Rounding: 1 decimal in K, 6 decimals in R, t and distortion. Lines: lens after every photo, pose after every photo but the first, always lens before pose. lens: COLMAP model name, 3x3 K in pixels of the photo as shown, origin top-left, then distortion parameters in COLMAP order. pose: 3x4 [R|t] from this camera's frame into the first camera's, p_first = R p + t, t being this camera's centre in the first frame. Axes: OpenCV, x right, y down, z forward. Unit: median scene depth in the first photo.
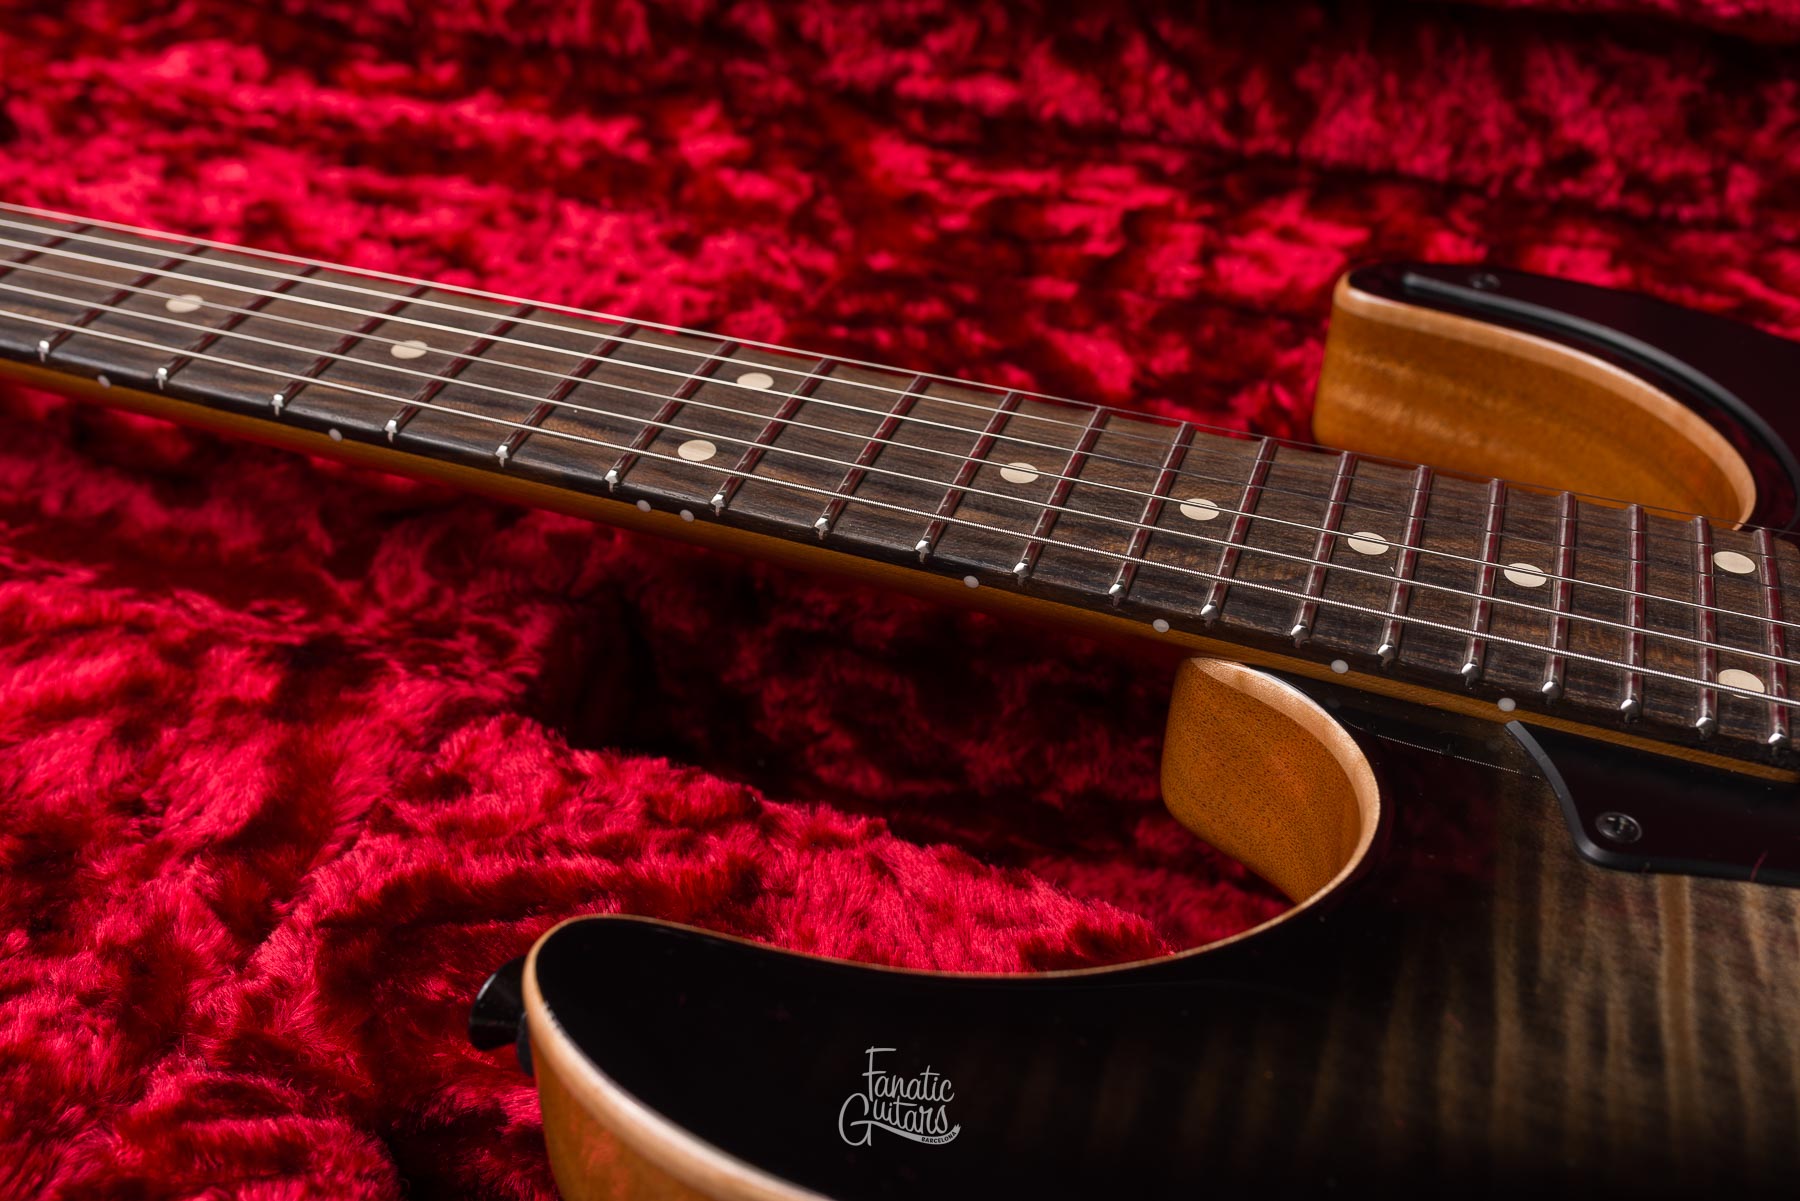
lens RADIAL K [[1815.5, 0, 899.9], [0, 1815.5, 598.2], [0, 0, 1]] dist [0.006456, -0.016051]
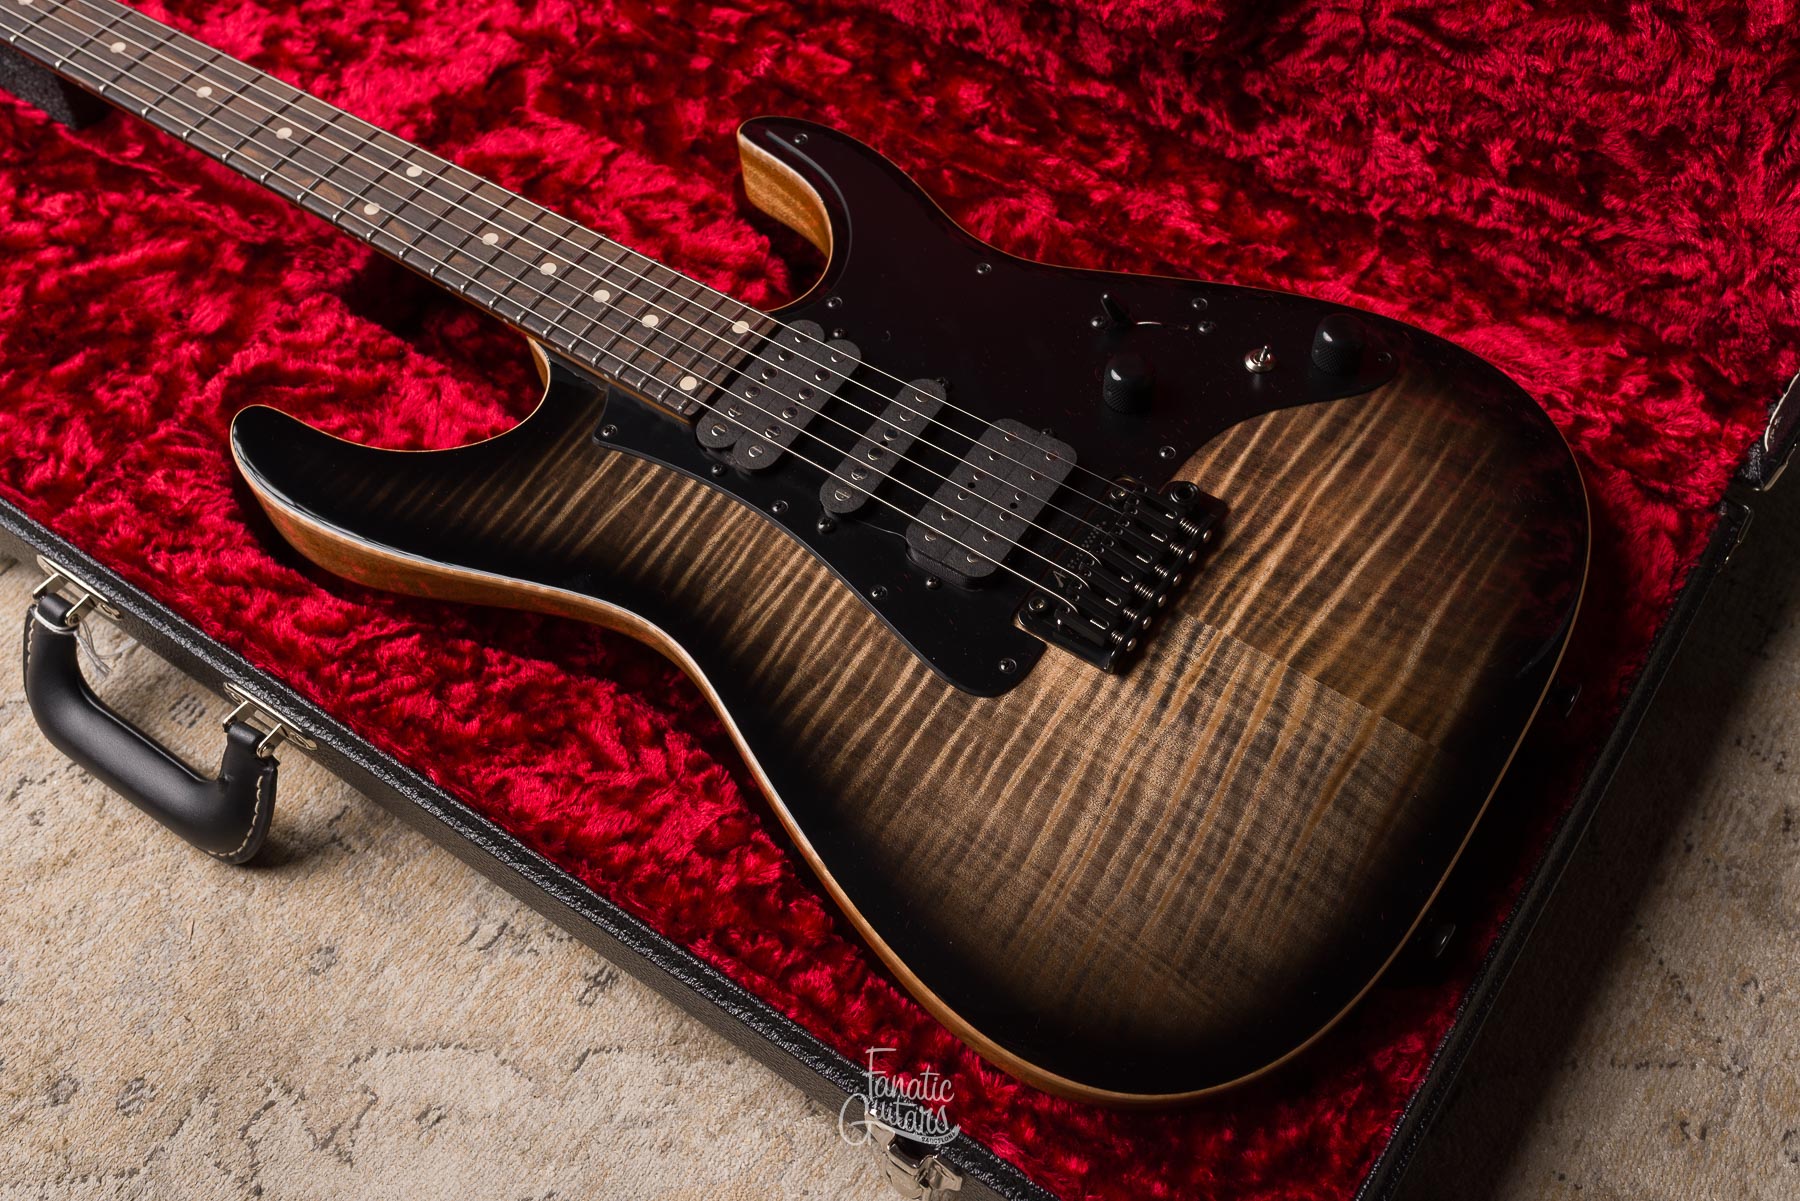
lens RADIAL K [[1737.9, 0, 902.4], [0, 1737.9, 600.8], [0, 0, 1]] dist [-0.002485, -0.000665]
pose [[0.963906, 0.185828, -0.190667, 0.729582], [-0.104004, 0.922041, 0.372858, -0.353241], [0.245090, -0.339570, 0.908088, -0.727025]]
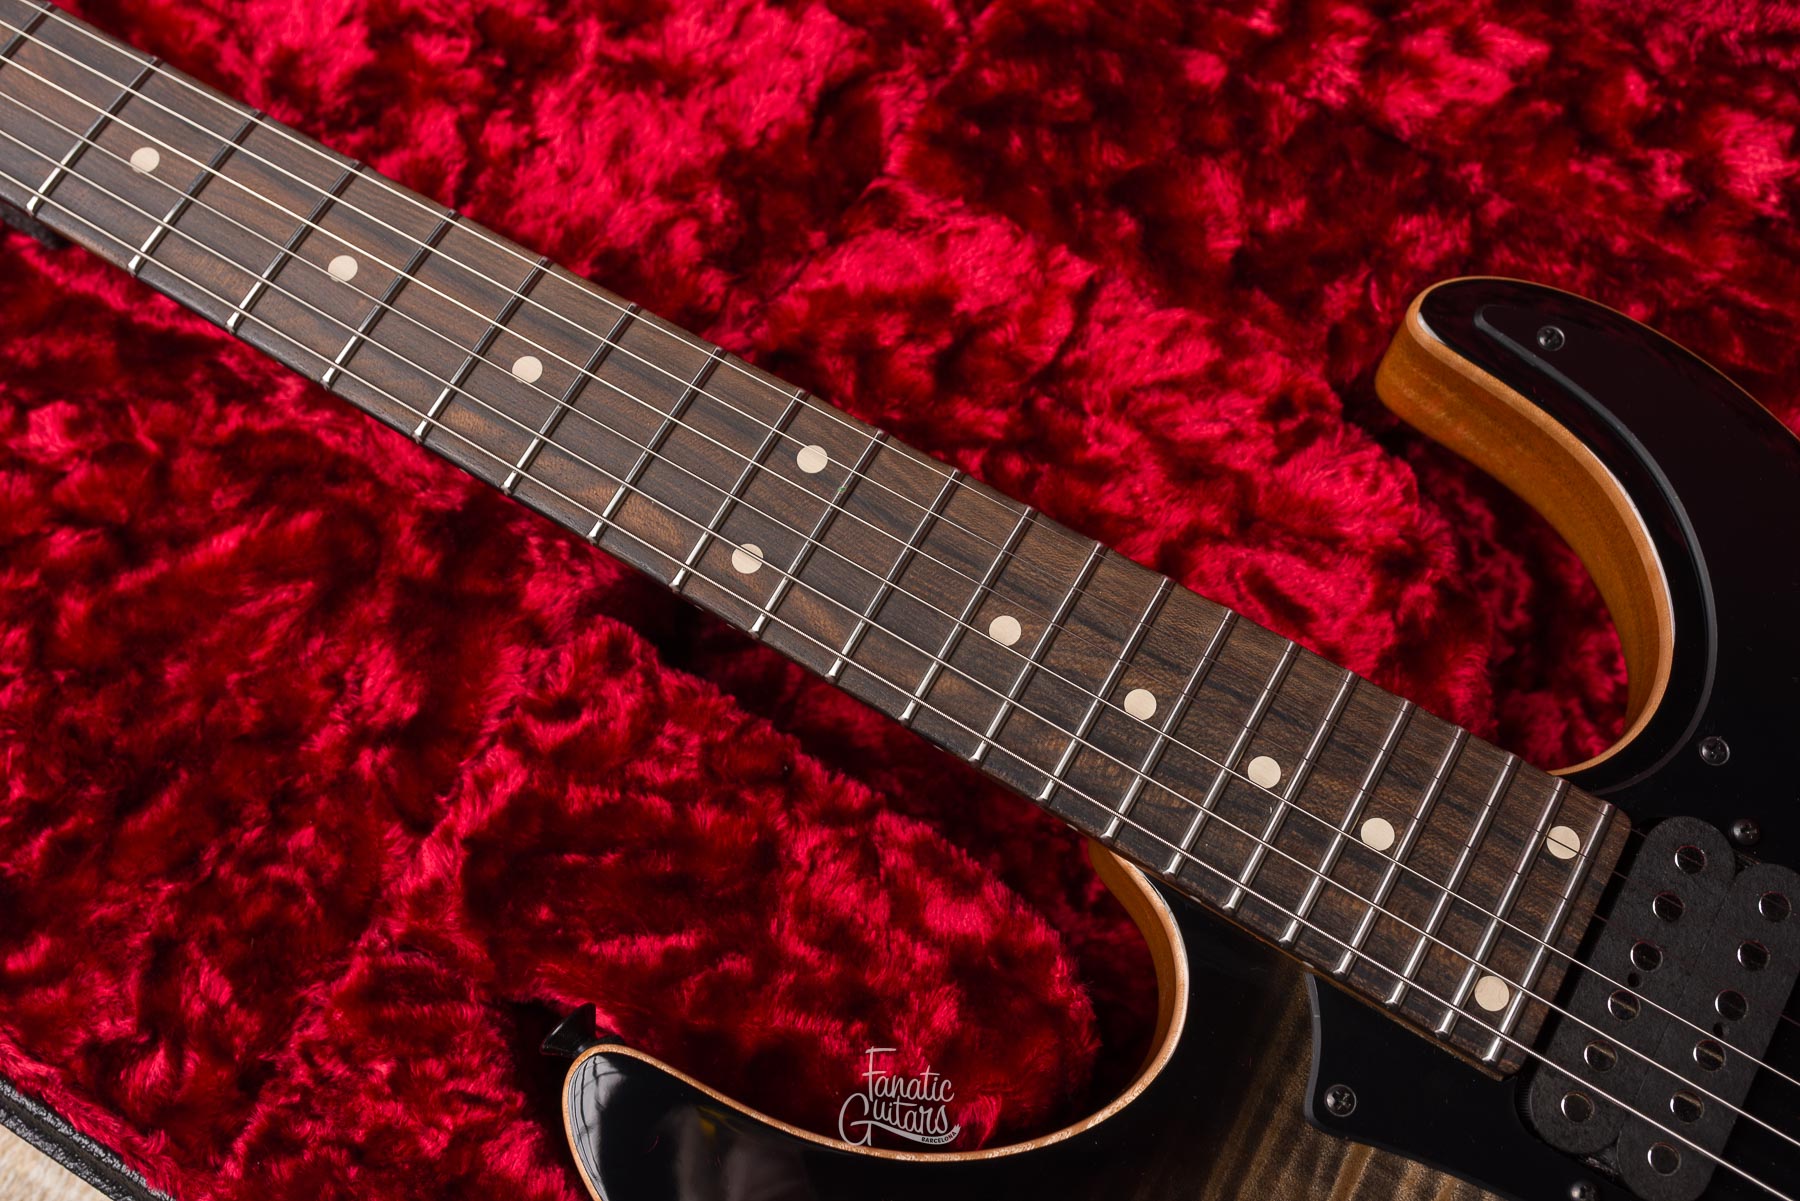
lens RADIAL K [[1773.5, 0, 902.3], [0, 1773.5, 601.8], [0, 0, 1]] dist [0.000725, -0.000771]
pose [[0.979028, 0.174524, -0.105097, 0.077724], [-0.082085, 0.810076, 0.580550, -0.495170], [0.186457, -0.559748, 0.807413, 0.034937]]
